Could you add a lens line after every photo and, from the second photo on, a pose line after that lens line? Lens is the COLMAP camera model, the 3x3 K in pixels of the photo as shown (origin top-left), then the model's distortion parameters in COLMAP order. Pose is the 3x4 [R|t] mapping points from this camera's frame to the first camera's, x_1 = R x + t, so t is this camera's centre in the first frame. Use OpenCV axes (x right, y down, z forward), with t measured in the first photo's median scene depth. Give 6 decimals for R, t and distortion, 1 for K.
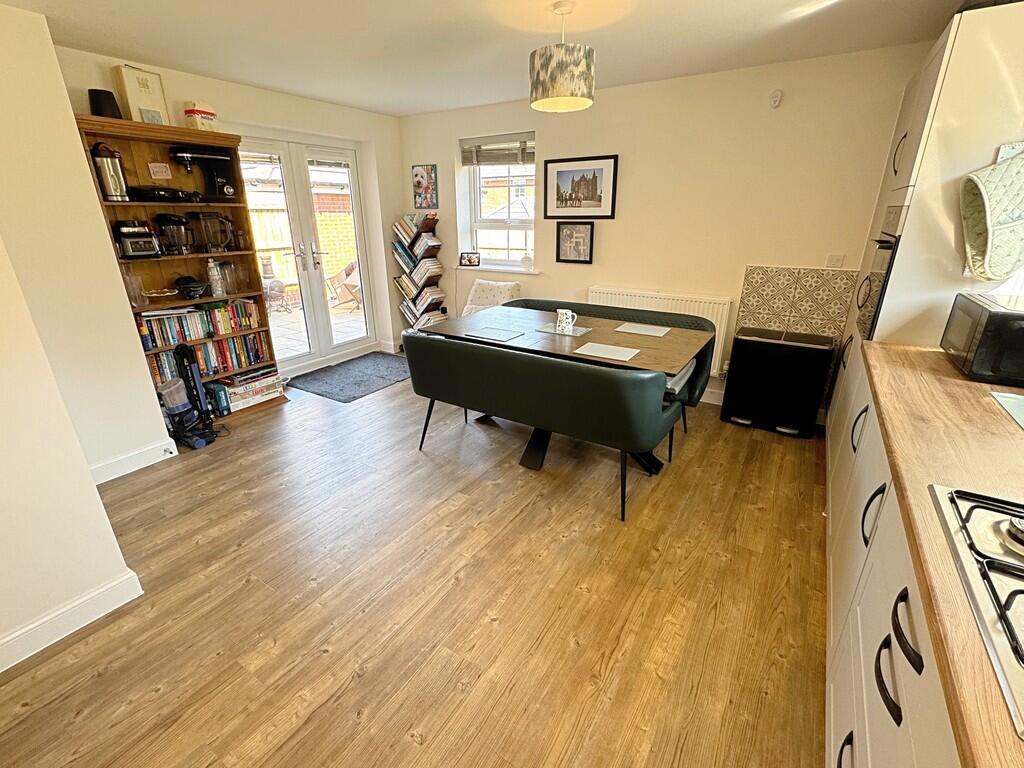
lens RADIAL K [[462.9, 0, 508.4], [0, 462.9, 384.5], [0, 0, 1]] dist [-0.002701, 0.000065]
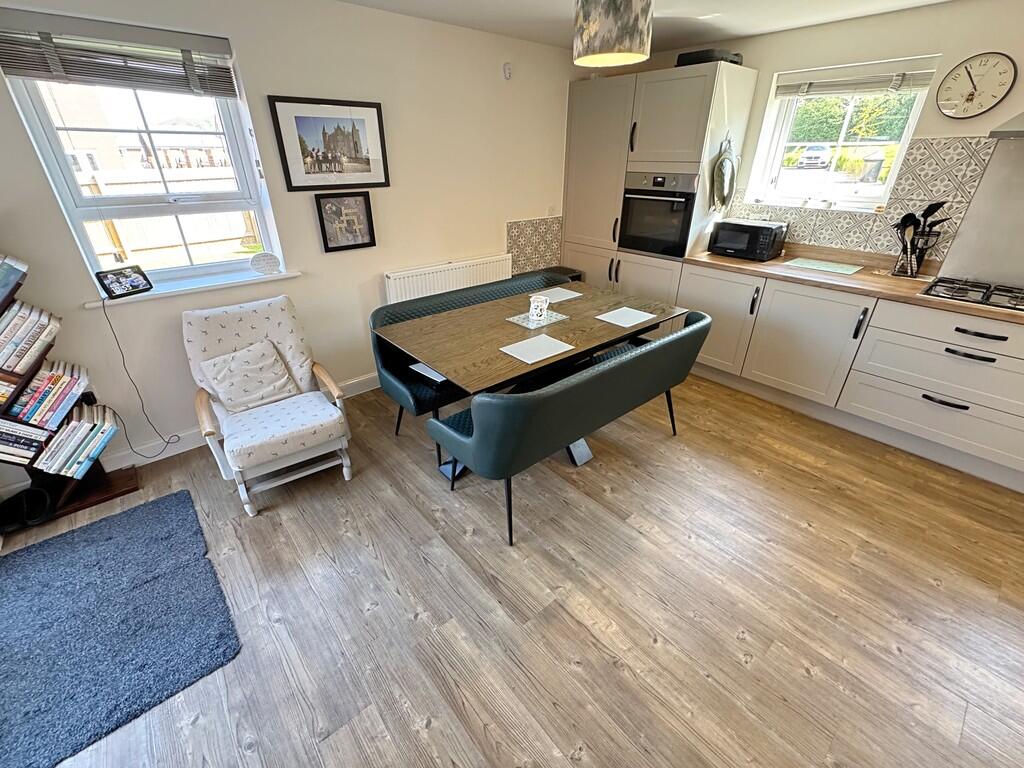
lens RADIAL K [[439.5, 0, 513.0], [0, 439.5, 384.6], [0, 0, 1]] dist [-0.004460, 0.000756]
pose [[0.276698, -0.440955, 0.853813, -0.591807], [0.332435, 0.877567, 0.345490, -0.274576], [-0.901624, 0.188241, 0.389410, 0.632307]]
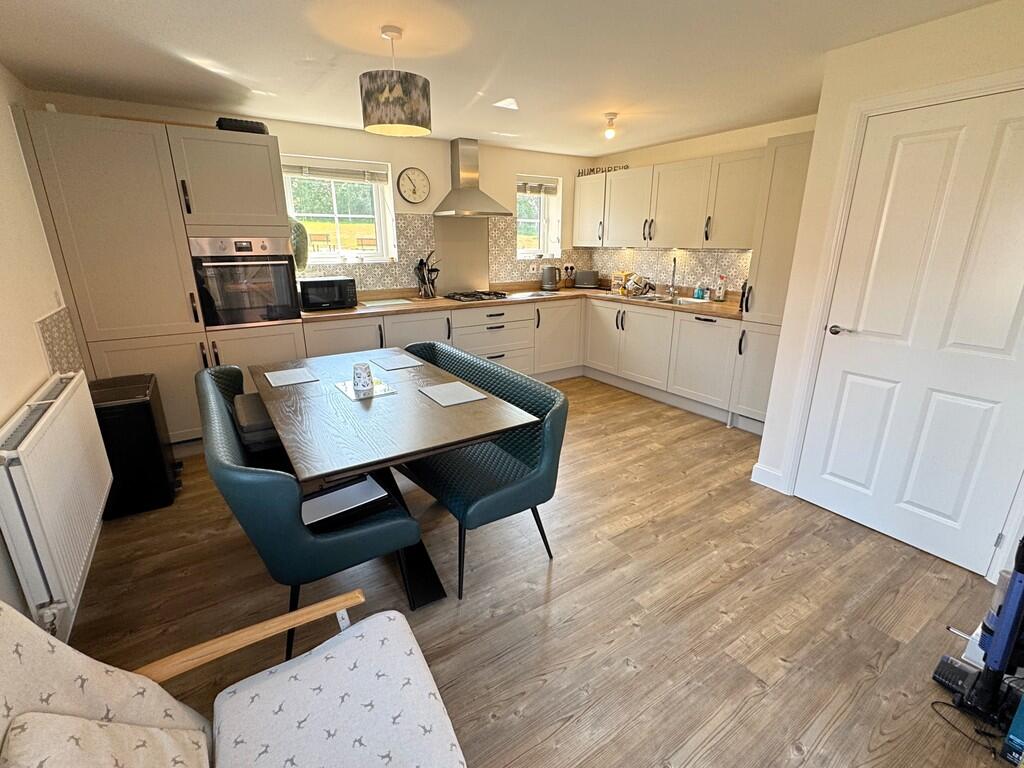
lens RADIAL K [[466.8, 0, 512.6], [0, 466.8, 382.7], [0, 0, 1]] dist [-0.002566, -0.000009]
pose [[-0.919298, -0.111639, 0.377397, -0.347142], [0.140248, 0.803045, 0.579179, -0.470585], [-0.367726, 0.585367, -0.722580, 1.270092]]
